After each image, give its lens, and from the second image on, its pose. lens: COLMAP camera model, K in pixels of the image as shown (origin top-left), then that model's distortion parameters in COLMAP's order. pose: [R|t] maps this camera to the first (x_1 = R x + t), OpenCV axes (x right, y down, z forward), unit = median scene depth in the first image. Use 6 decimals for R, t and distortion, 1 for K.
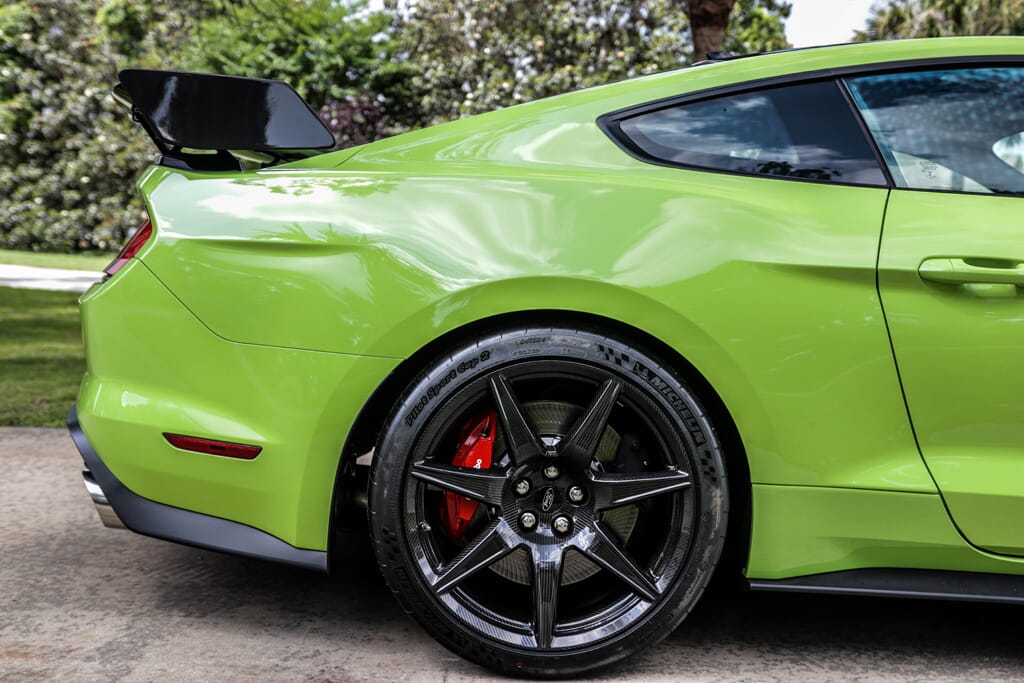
lens RADIAL K [[1010.3, 0, 514.2], [0, 1010.3, 343.2], [0, 0, 1]] dist [-0.007727, 0.000000]
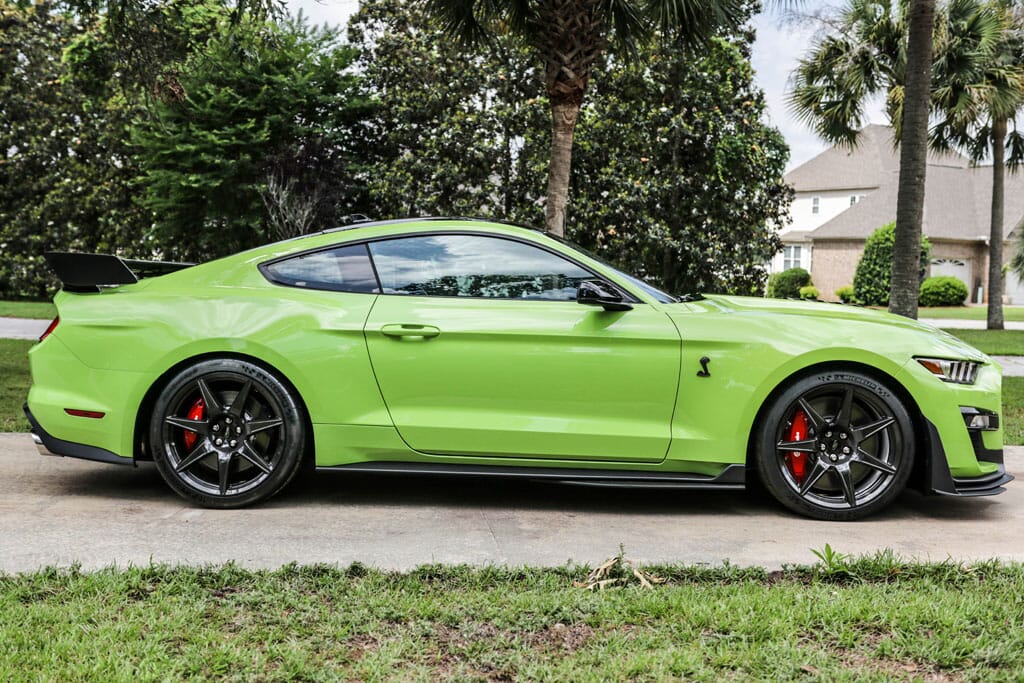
lens RADIAL K [[1151.4, 0, 509.4], [0, 1151.4, 340.1], [0, 0, 1]] dist [0.006904, 0.000000]
pose [[0.999339, -0.024271, -0.027064, 0.761391], [0.023260, 0.999043, -0.037044, 0.055062], [0.027938, 0.036390, 0.998947, -1.645141]]
